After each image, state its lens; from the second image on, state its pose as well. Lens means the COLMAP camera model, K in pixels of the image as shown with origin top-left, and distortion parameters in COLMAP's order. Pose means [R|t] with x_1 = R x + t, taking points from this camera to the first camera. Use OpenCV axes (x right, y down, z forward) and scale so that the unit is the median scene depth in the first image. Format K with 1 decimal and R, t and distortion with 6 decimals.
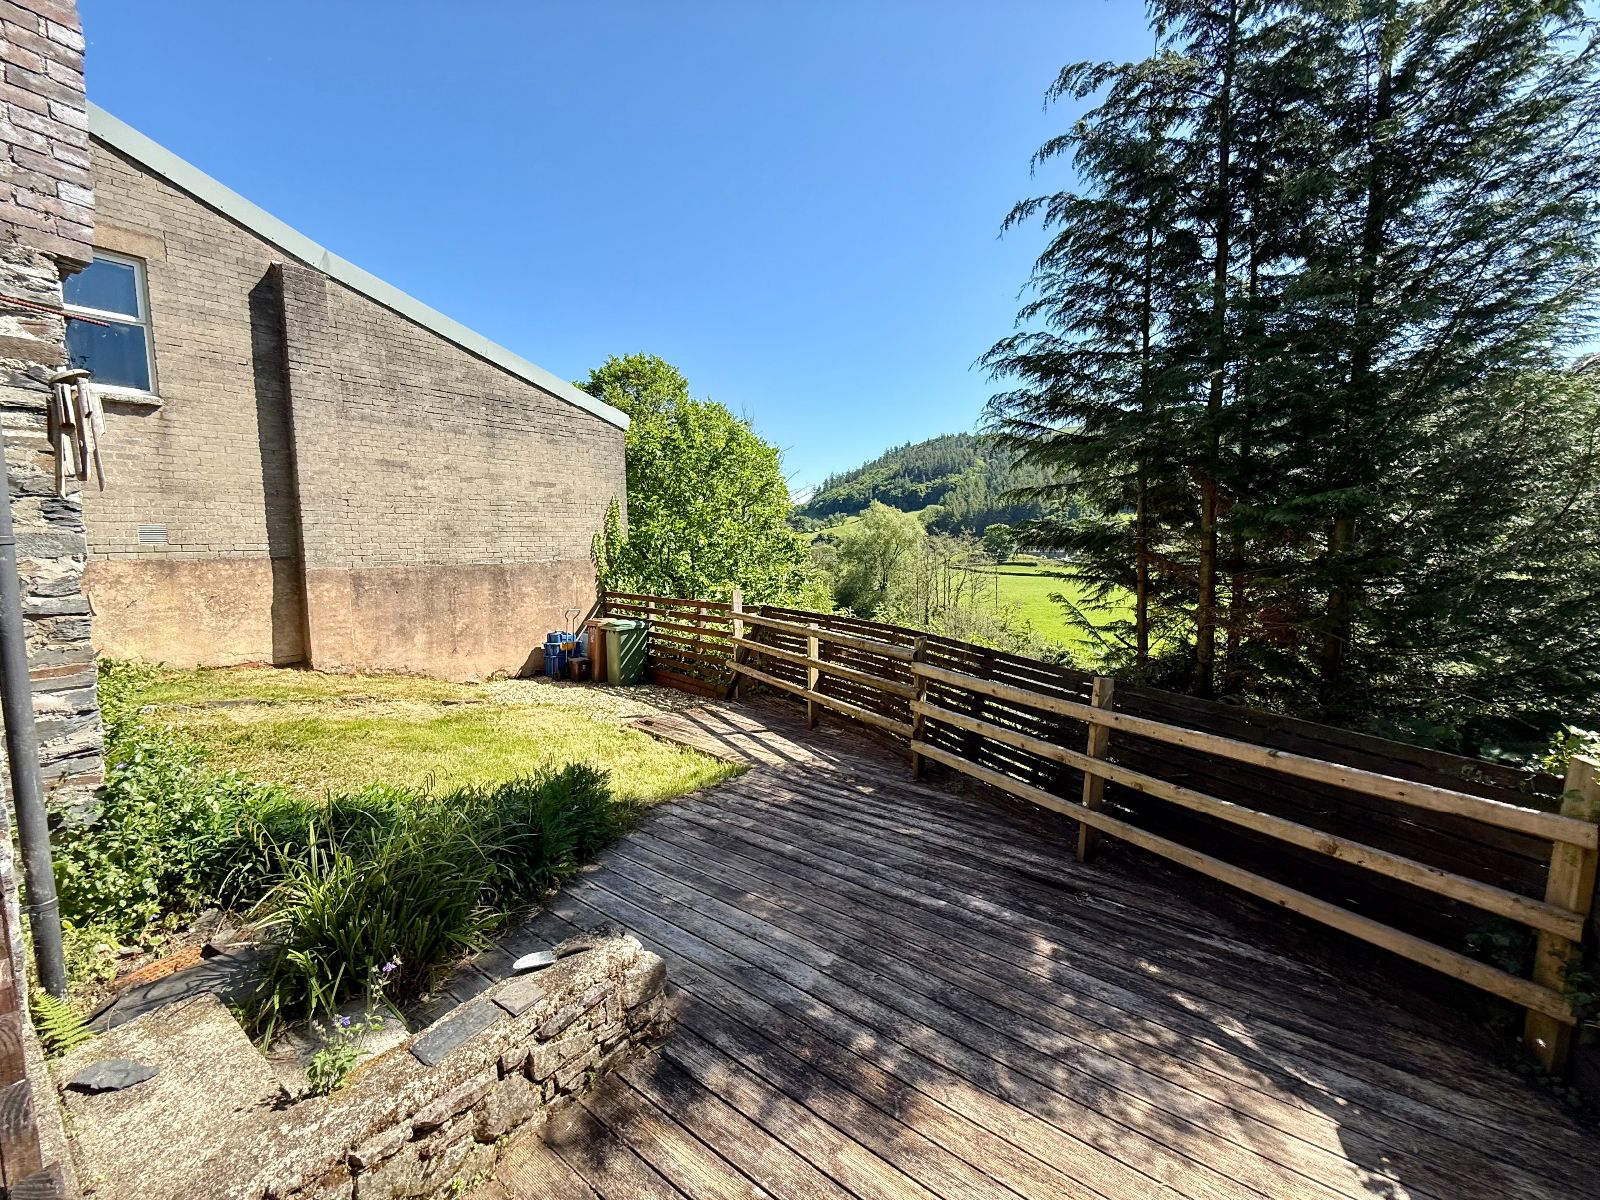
lens RADIAL K [[635.2, 0, 801.3], [0, 635.2, 600.0], [0, 0, 1]] dist [0.000564, 0.000258]
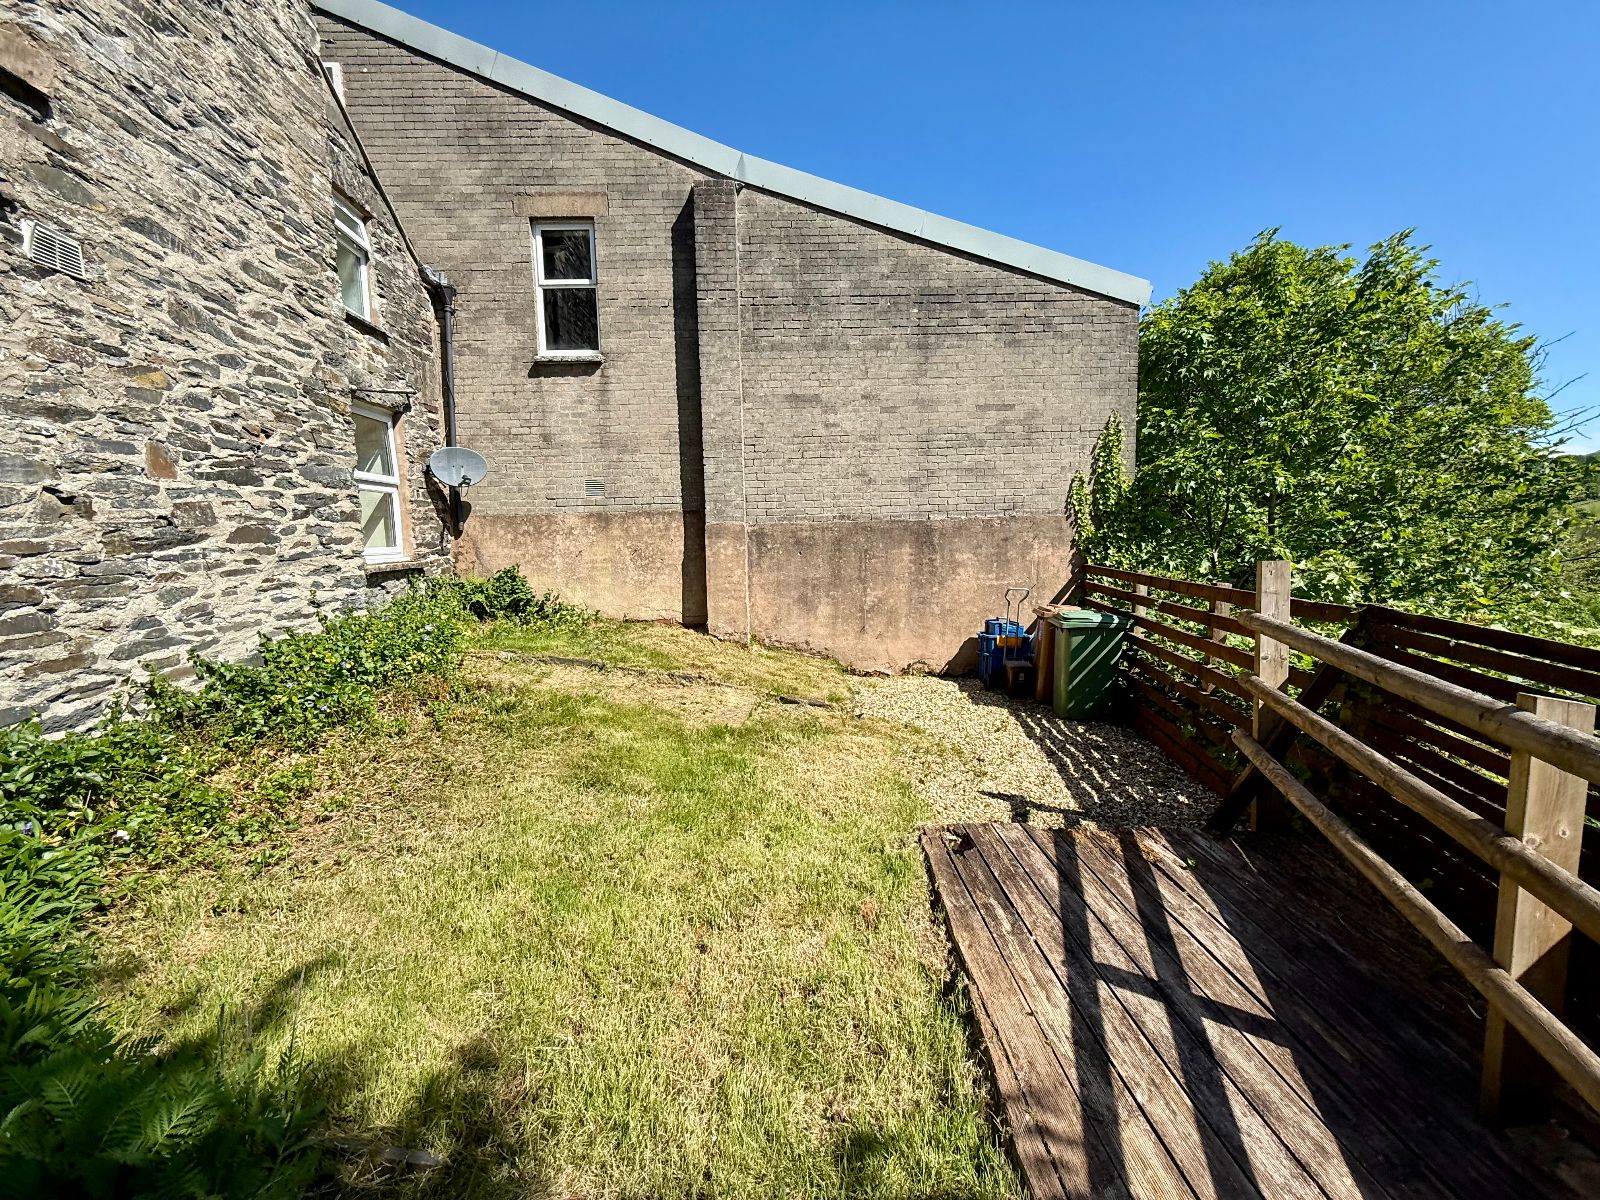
lens RADIAL K [[635.2, 0, 801.3], [0, 635.2, 600.0], [0, 0, 1]] dist [0.000564, 0.000258]
pose [[0.635703, 0.077989, -0.767984, 0.014292], [-0.054722, 0.996933, 0.055943, 0.002661], [0.769992, 0.006462, 0.638021, 0.501570]]
